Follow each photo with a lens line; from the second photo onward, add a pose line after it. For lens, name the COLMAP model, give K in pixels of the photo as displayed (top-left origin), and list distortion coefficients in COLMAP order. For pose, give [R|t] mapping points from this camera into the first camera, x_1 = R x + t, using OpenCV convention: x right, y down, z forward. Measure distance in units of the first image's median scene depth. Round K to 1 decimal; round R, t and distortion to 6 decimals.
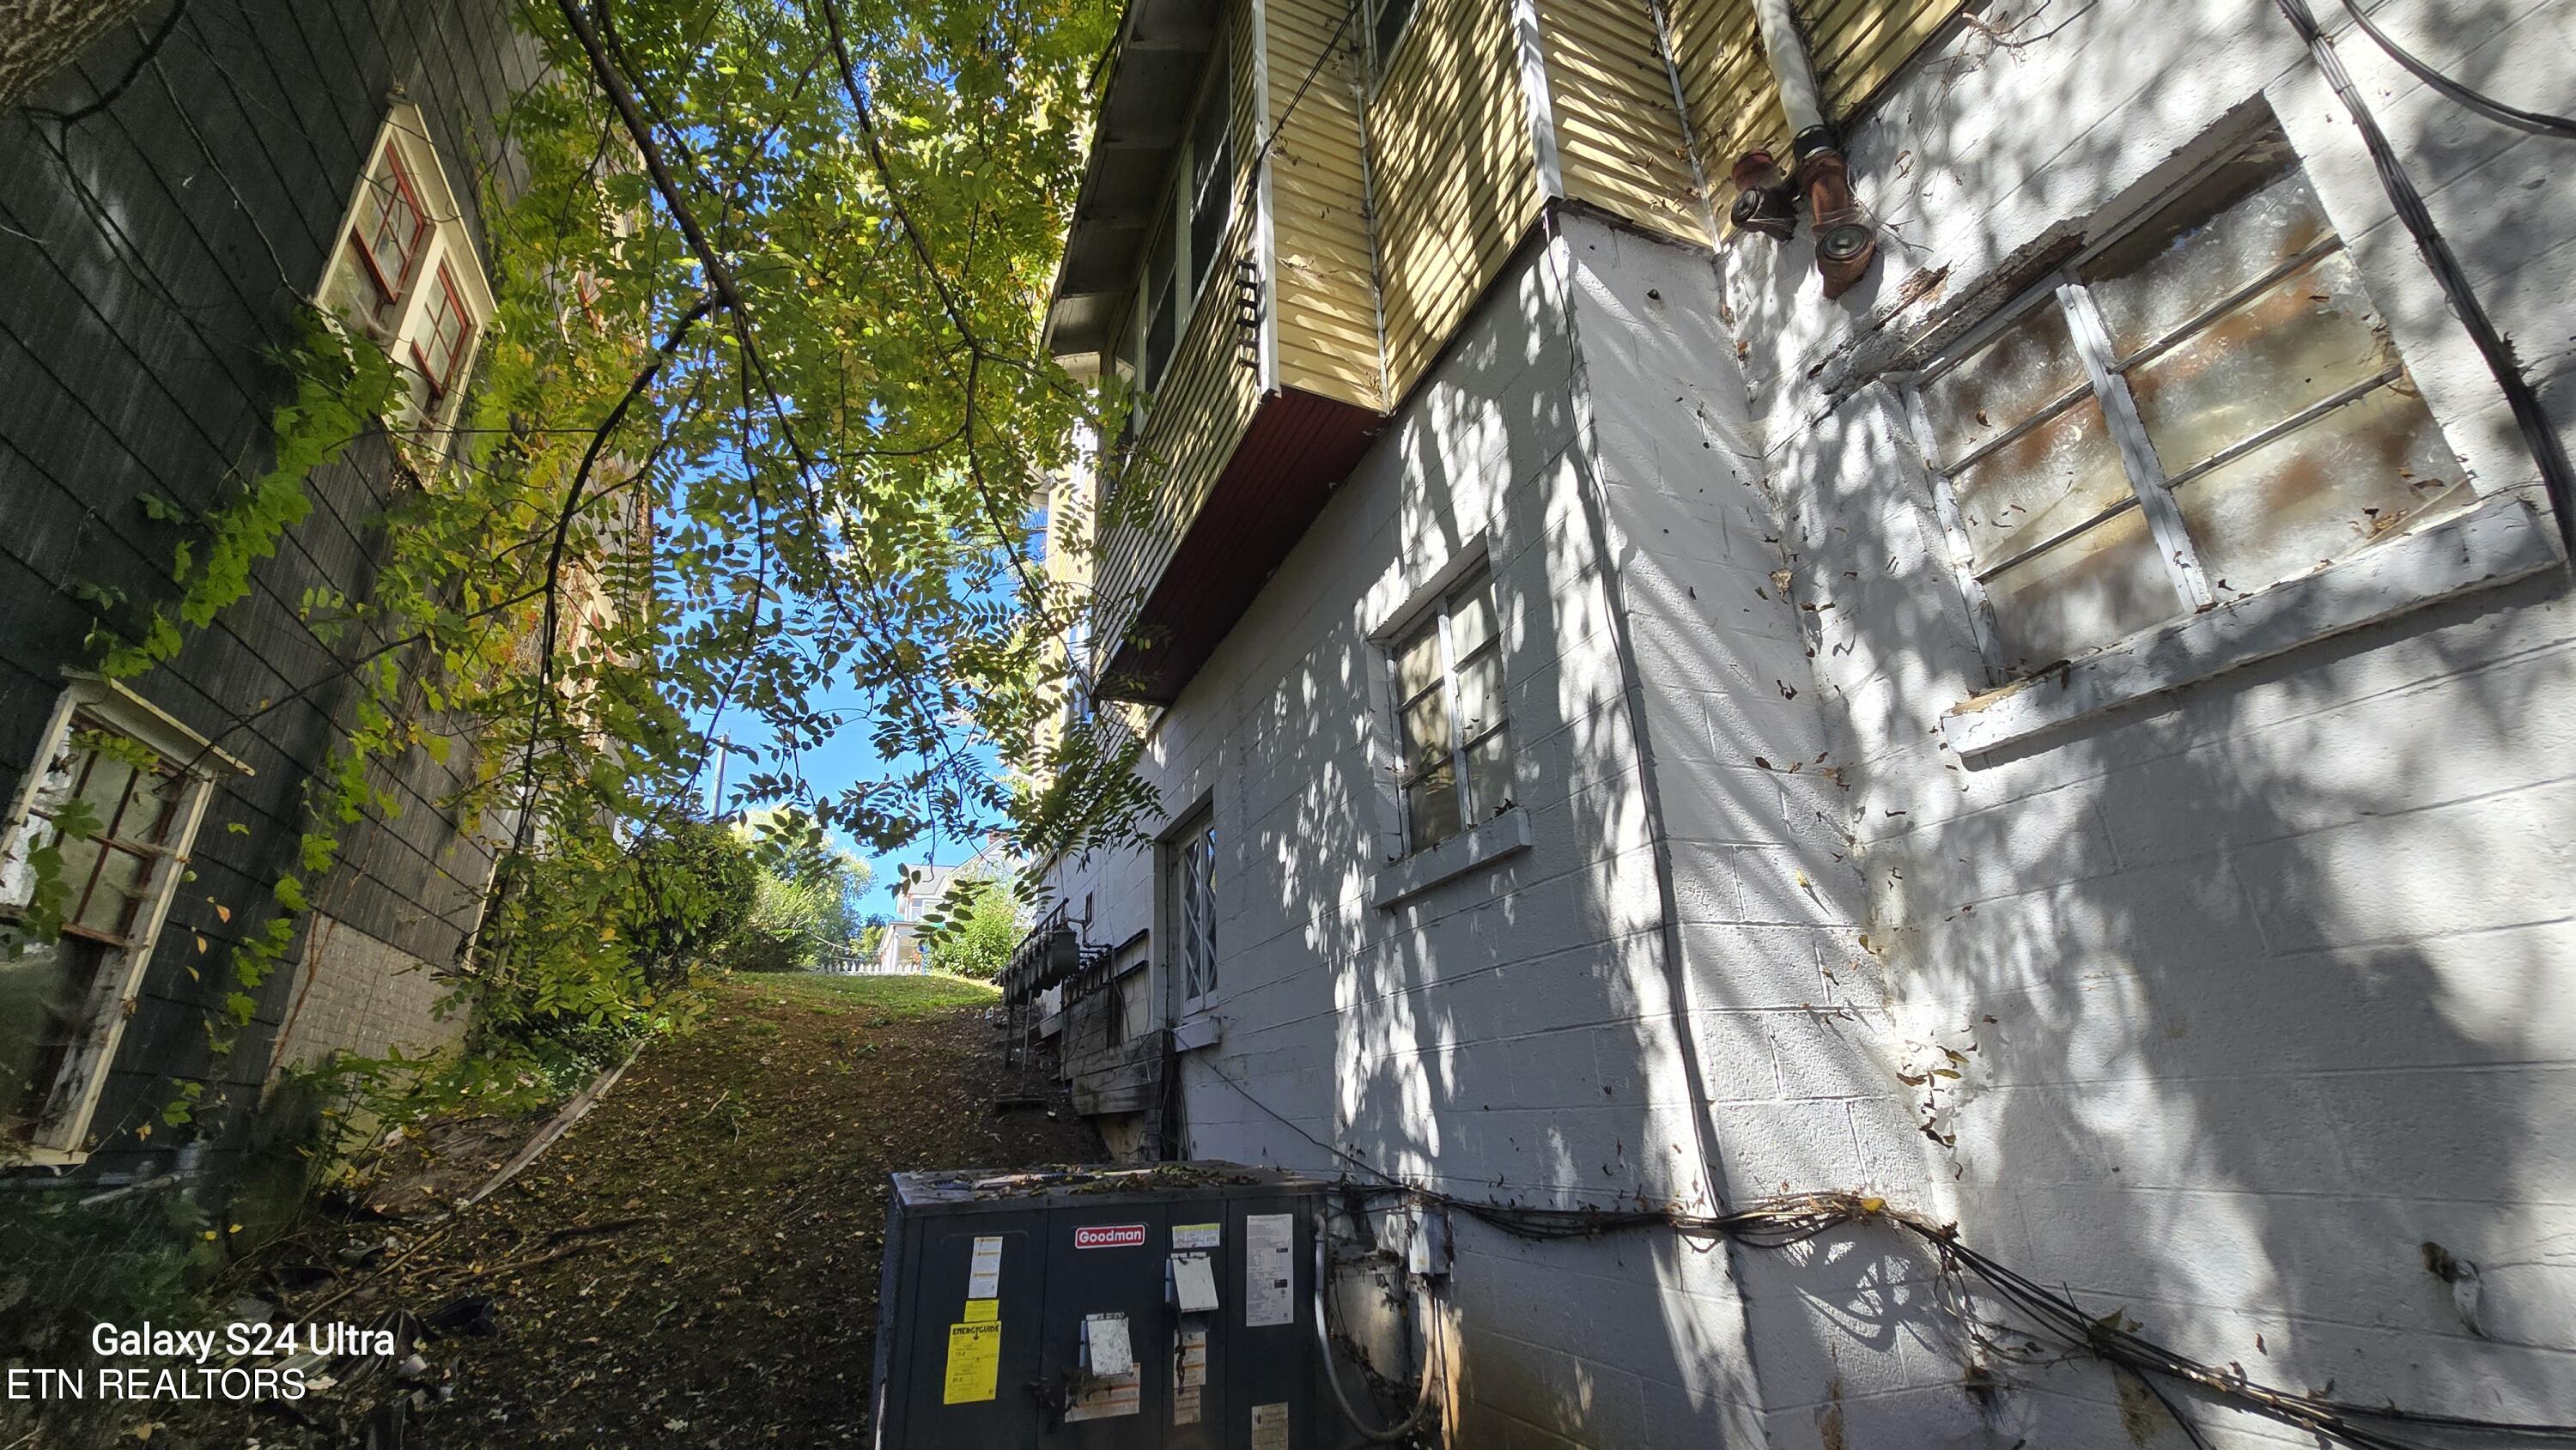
lens RADIAL K [[1047.0, 0, 1273.9], [0, 1047.0, 719.1], [0, 0, 1]] dist [-0.002931, -0.000119]
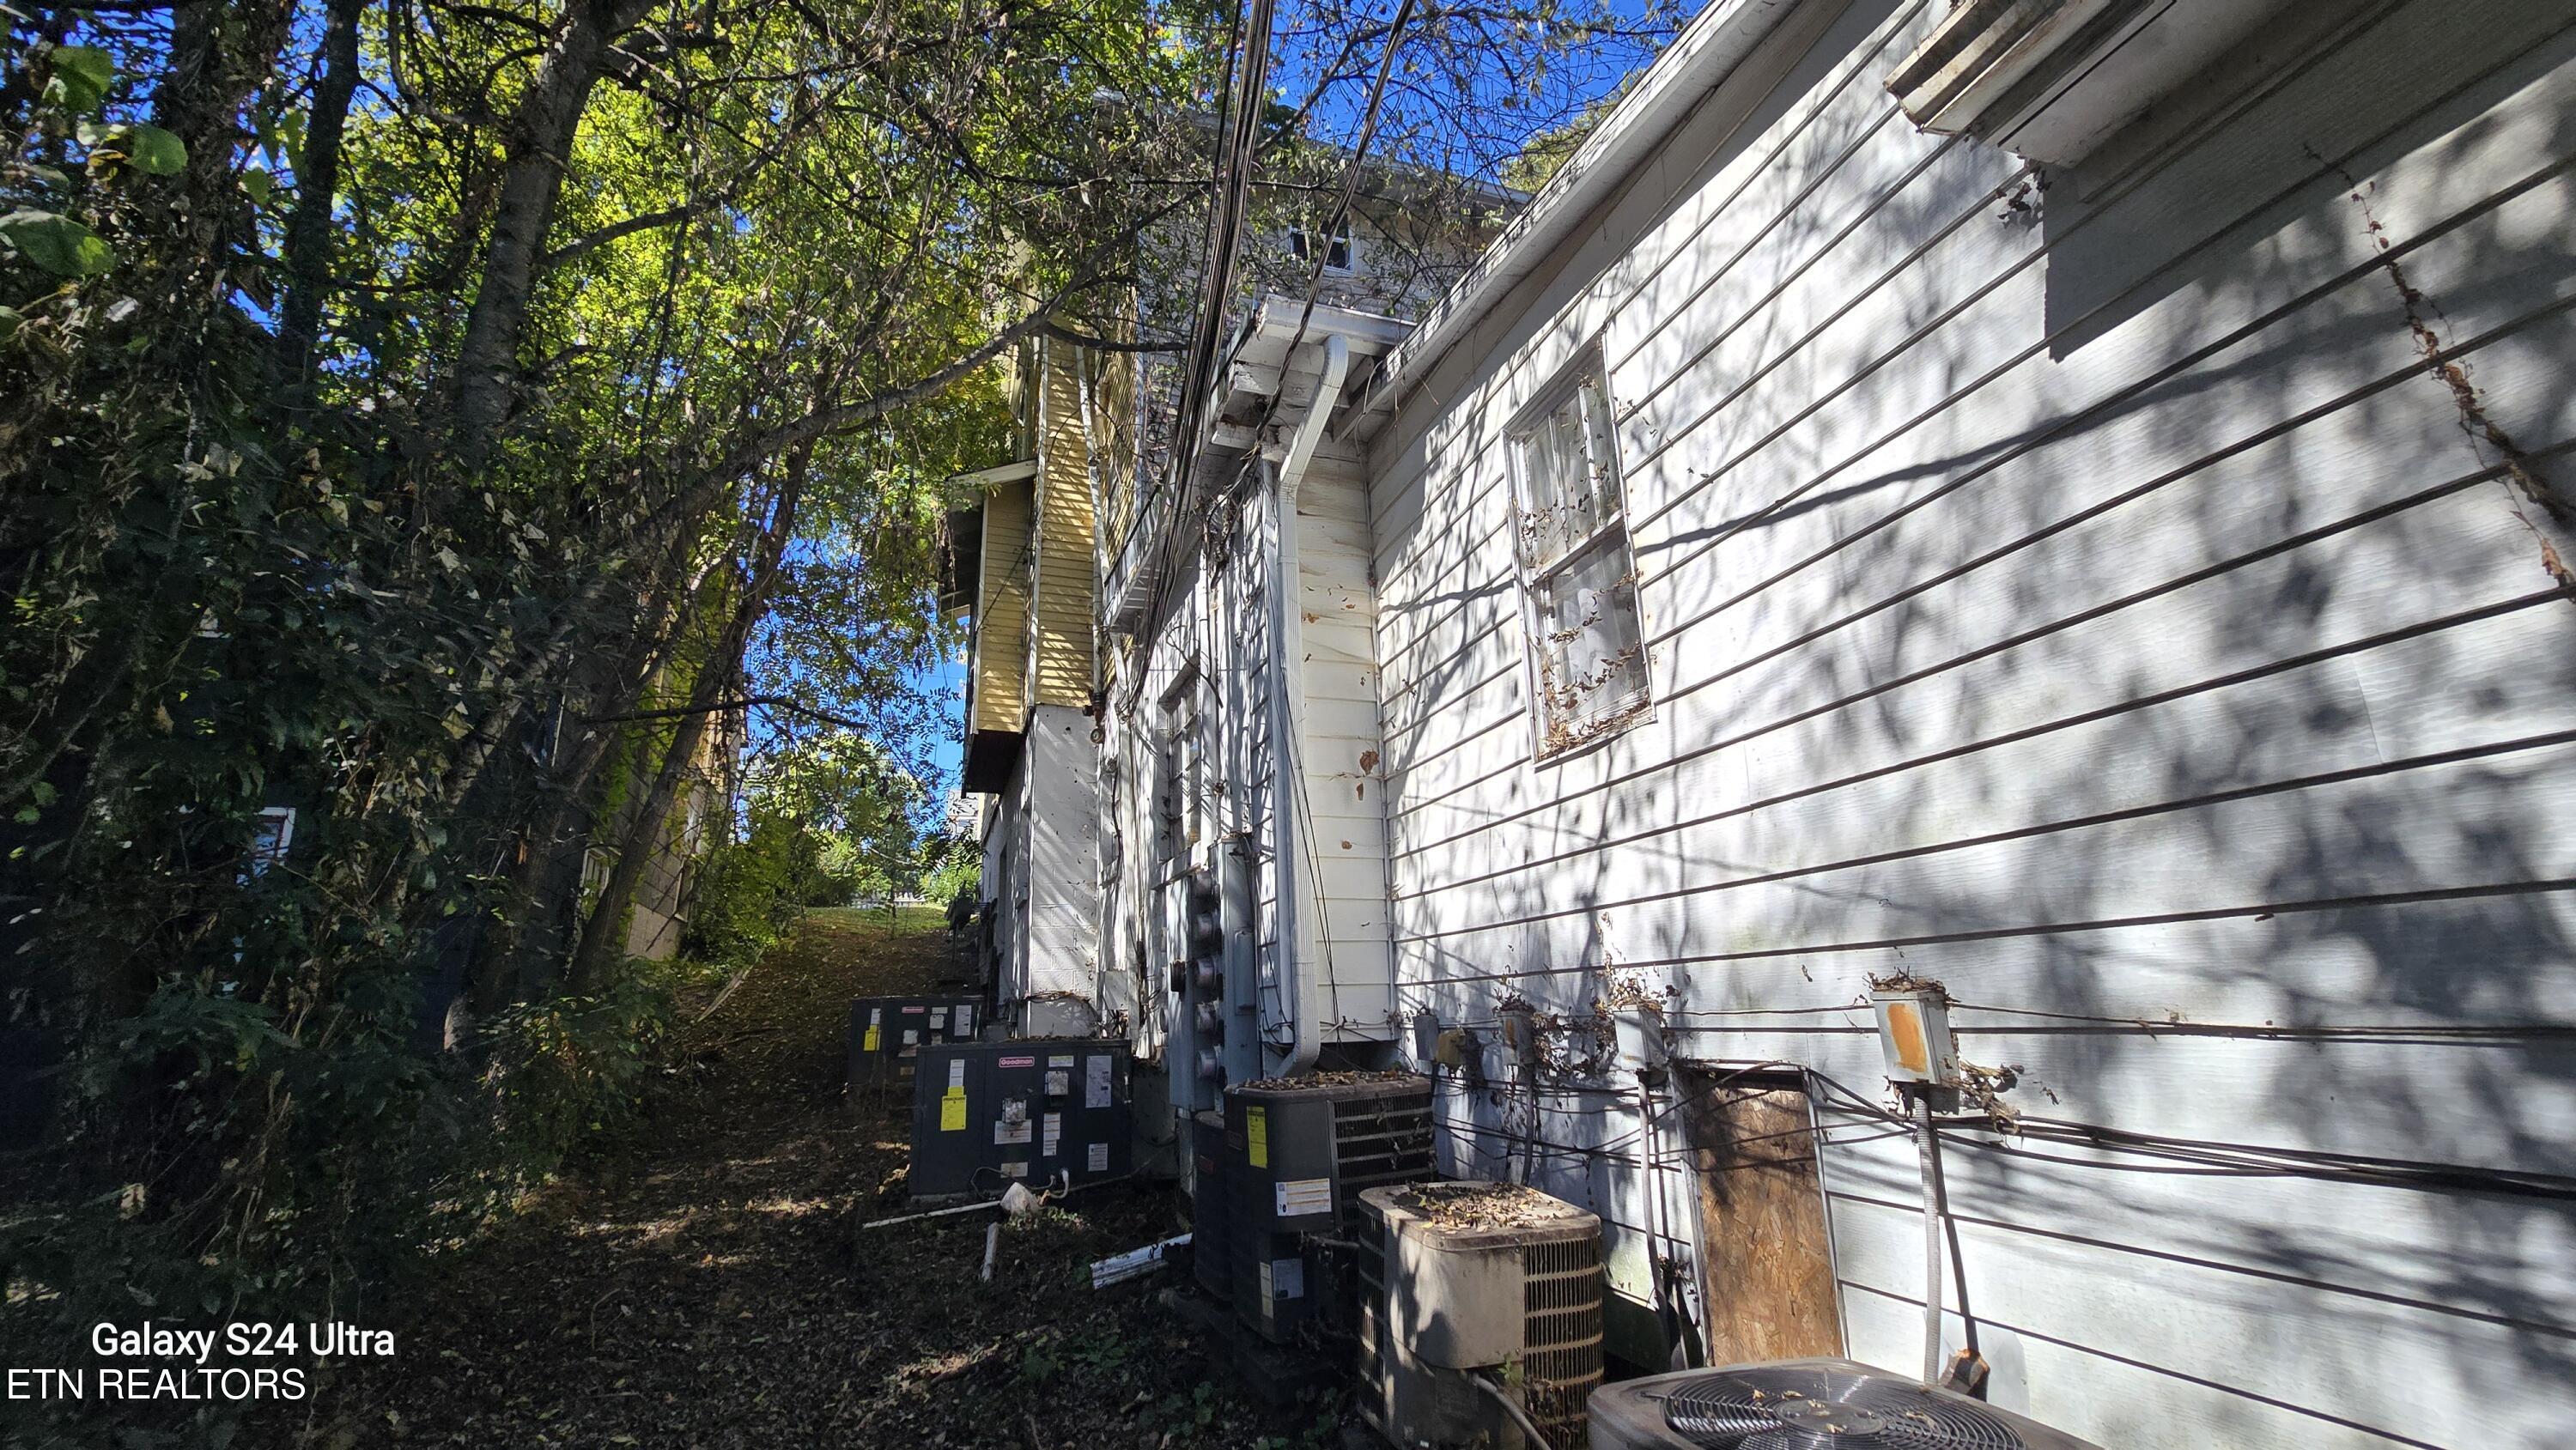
lens RADIAL K [[1047.0, 0, 1273.9], [0, 1047.0, 719.1], [0, 0, 1]] dist [-0.002931, -0.000119]
pose [[0.998560, -0.014954, -0.051513, 0.535892], [0.019656, 0.995562, 0.092030, -0.331410], [0.049908, -0.092910, 0.994423, -1.002610]]
